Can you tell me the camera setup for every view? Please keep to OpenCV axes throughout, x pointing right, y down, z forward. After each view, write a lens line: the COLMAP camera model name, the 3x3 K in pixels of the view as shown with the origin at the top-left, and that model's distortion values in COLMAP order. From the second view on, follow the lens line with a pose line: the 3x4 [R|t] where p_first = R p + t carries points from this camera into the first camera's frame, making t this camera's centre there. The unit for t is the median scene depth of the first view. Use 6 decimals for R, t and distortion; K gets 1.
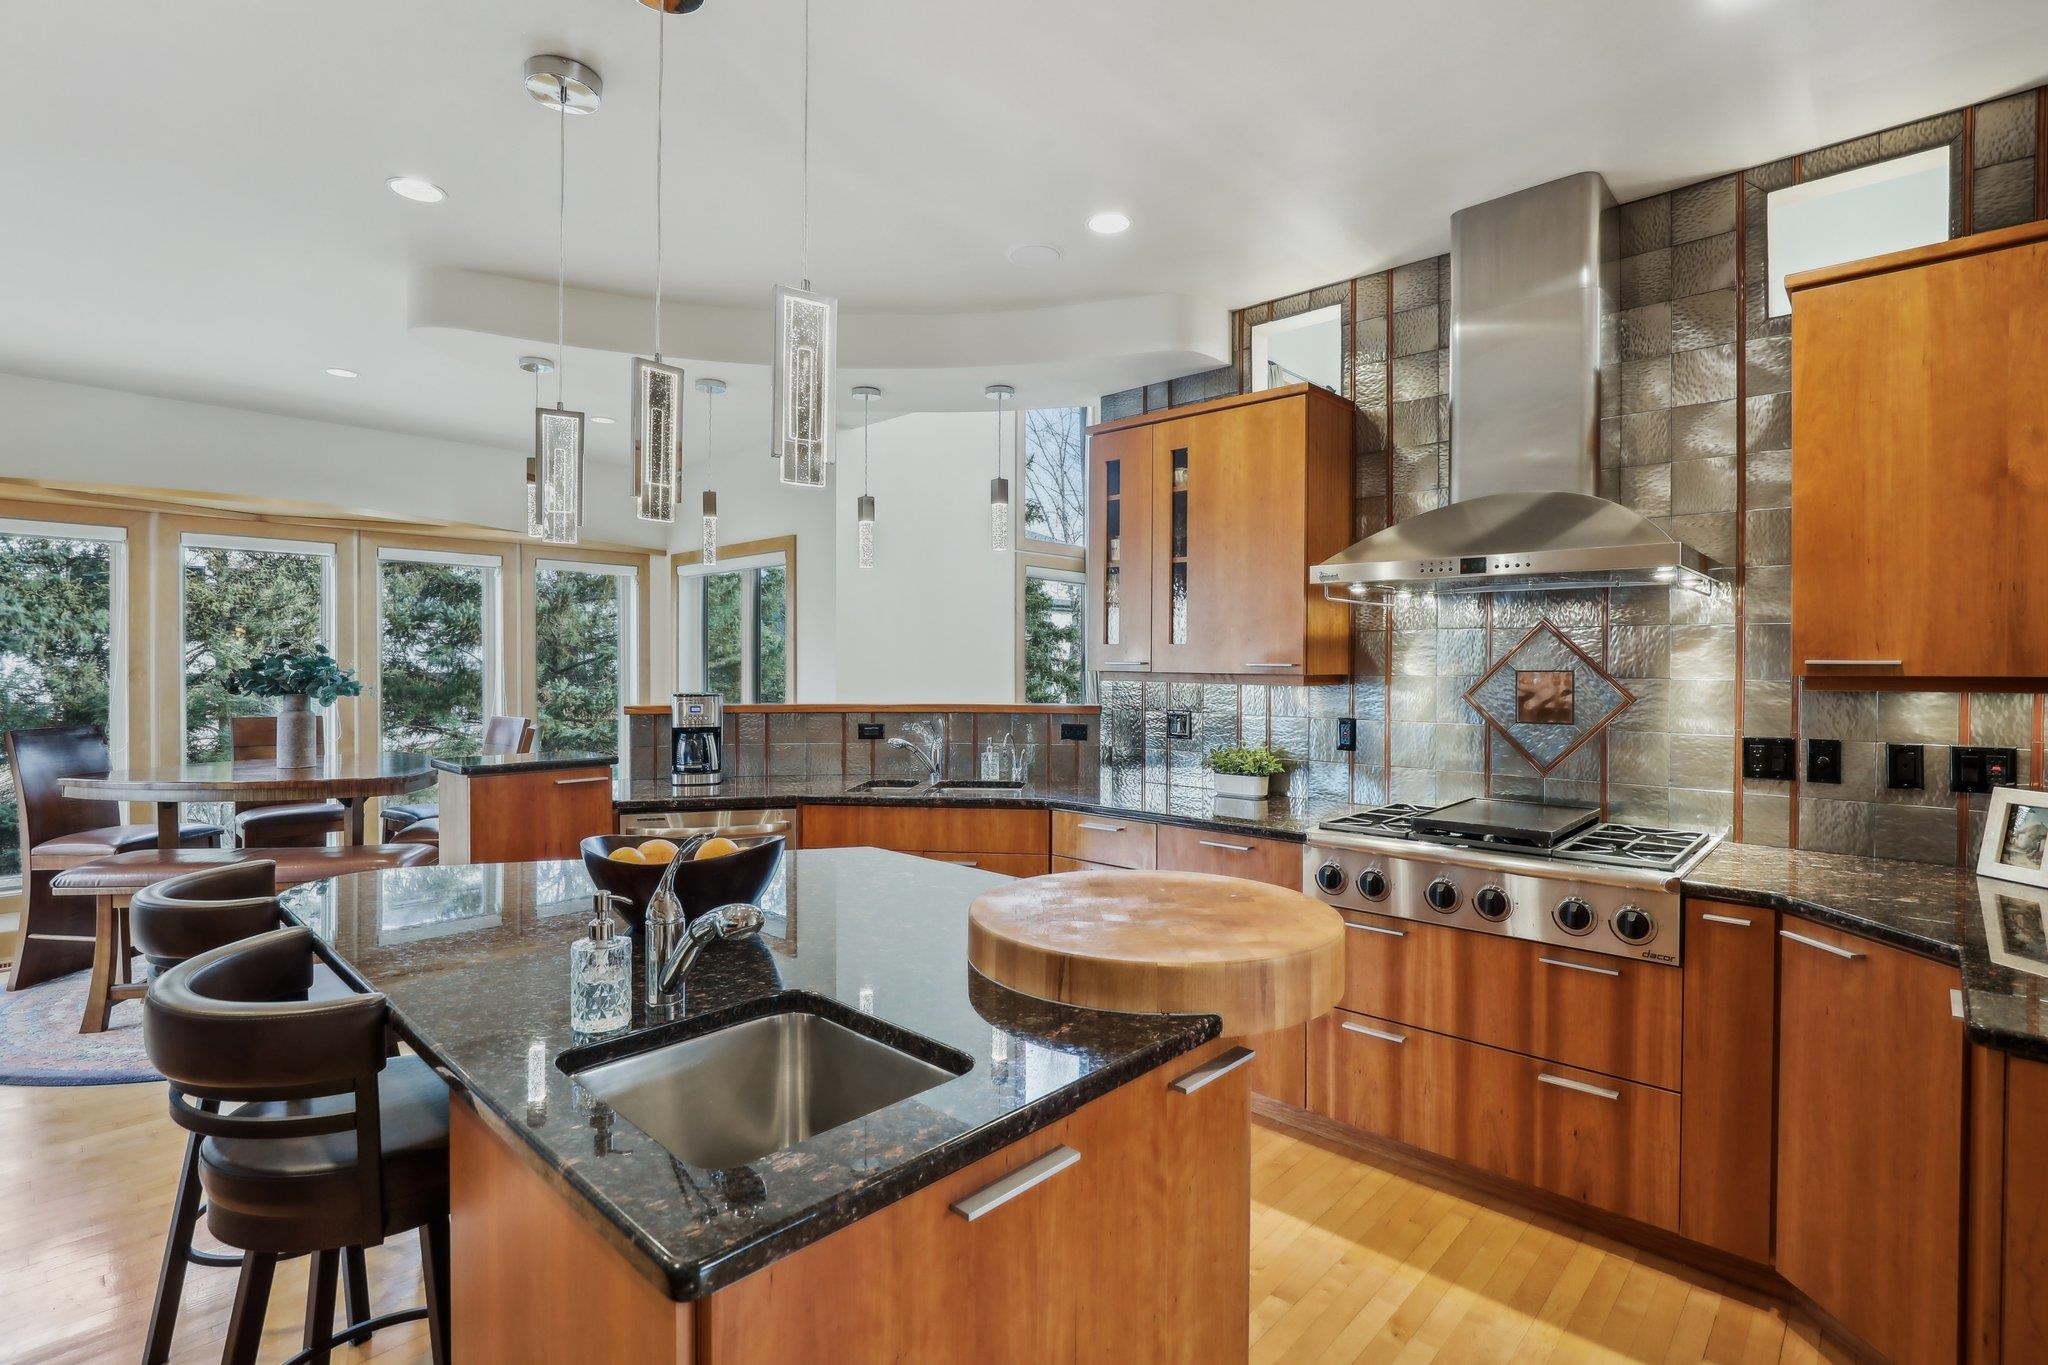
lens RADIAL K [[957.5, 0, 1038.6], [0, 957.5, 669.3], [0, 0, 1]] dist [-0.022584, 0.007450]
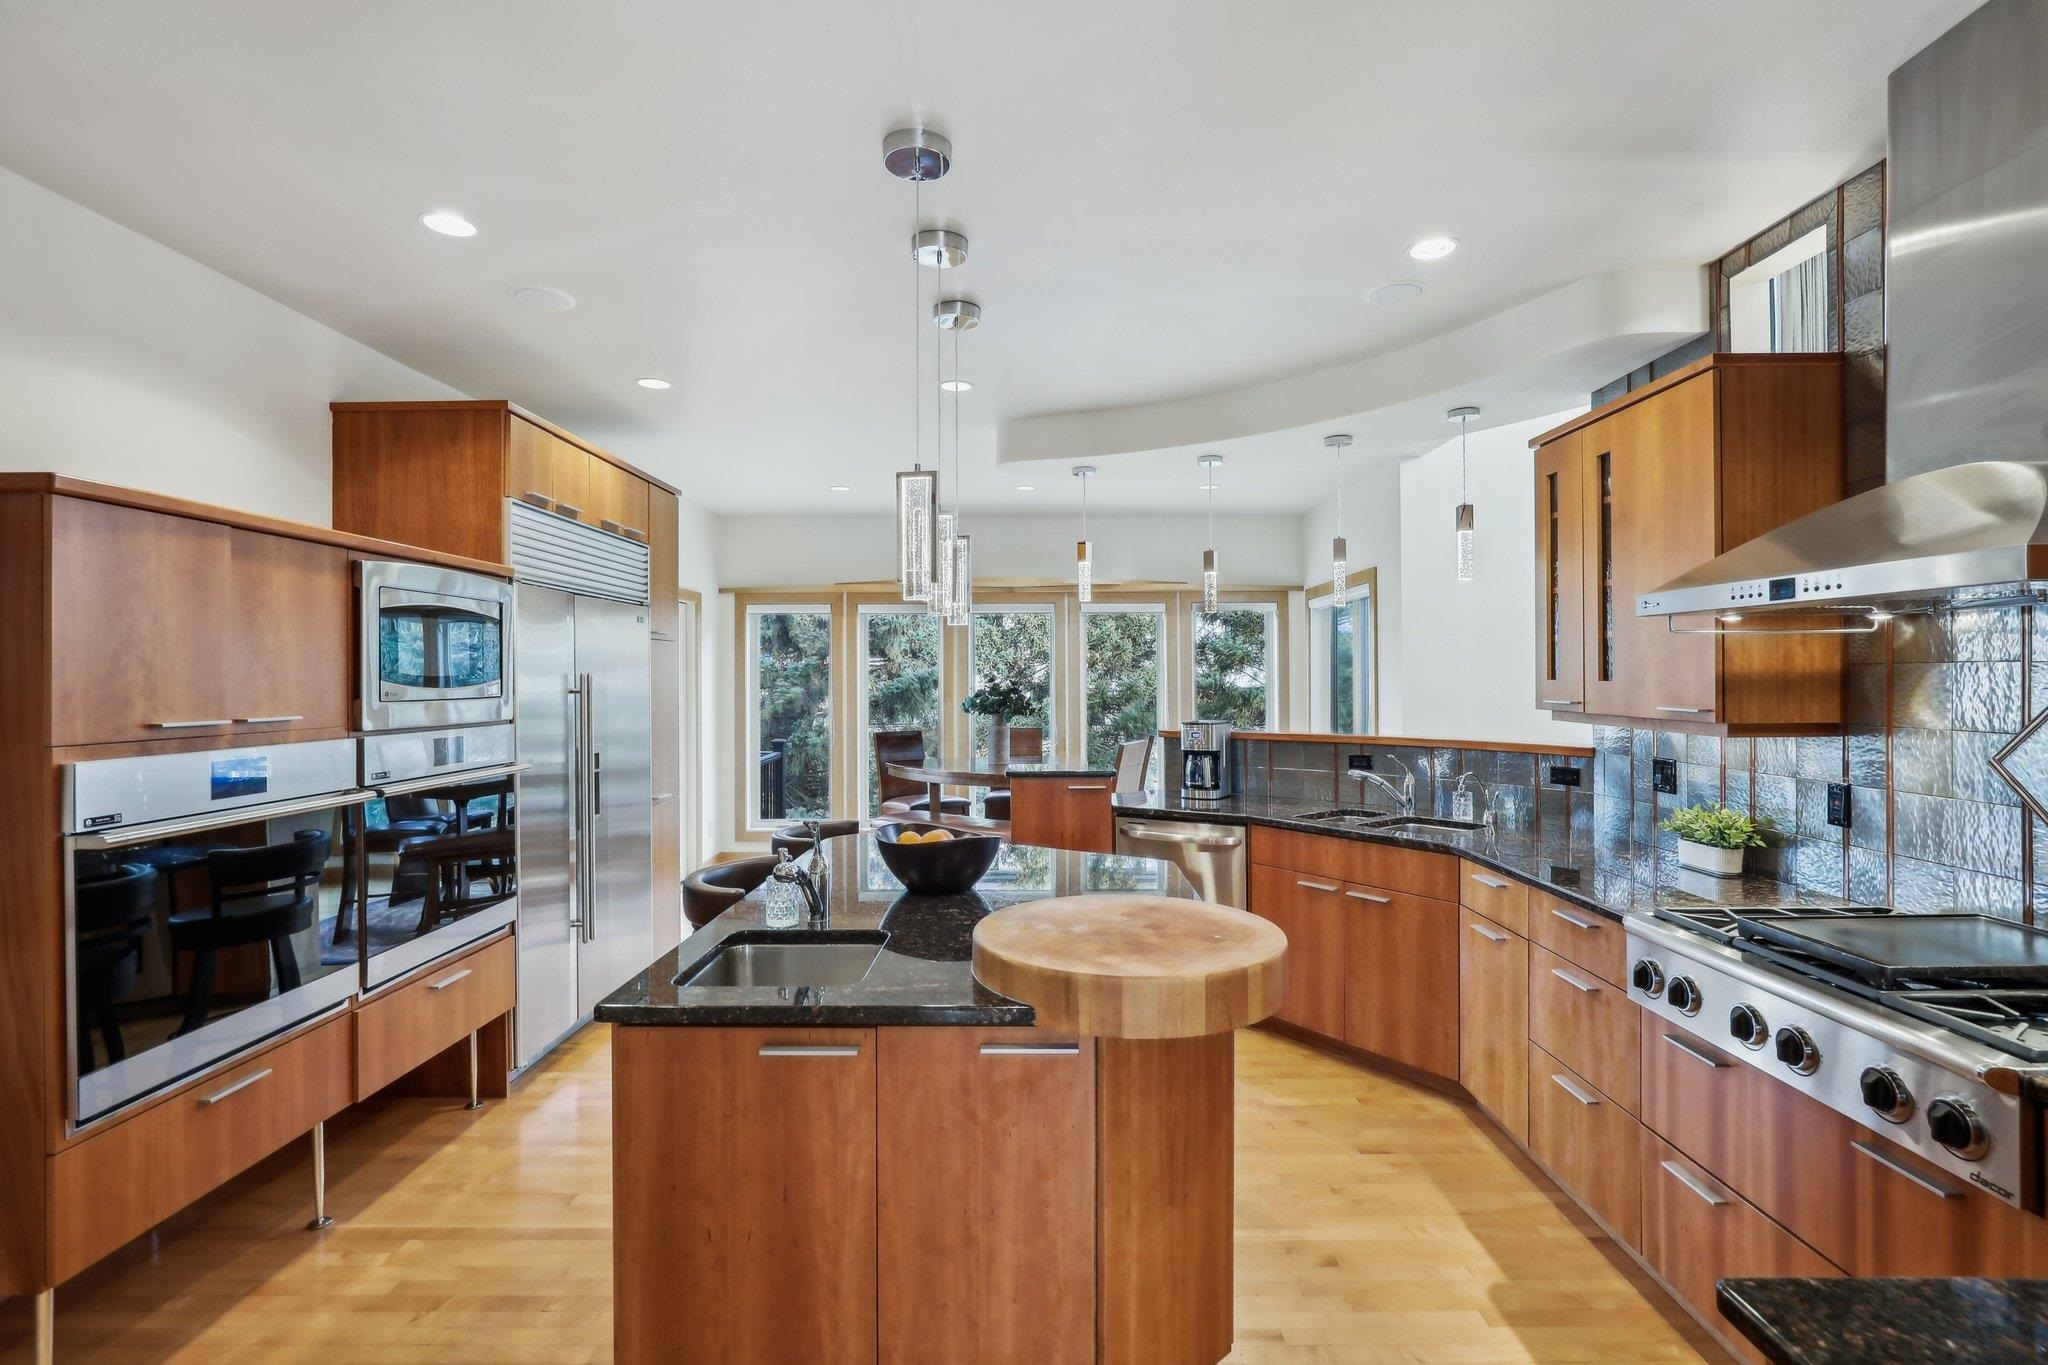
lens RADIAL K [[957.5, 0, 1038.6], [0, 957.5, 669.3], [0, 0, 1]] dist [-0.022584, 0.007450]
pose [[0.680168, -0.013016, -0.732940, 0.419628], [0.003270, 0.999886, -0.014722, -0.025936], [0.733049, 0.007617, 0.680134, 0.049522]]
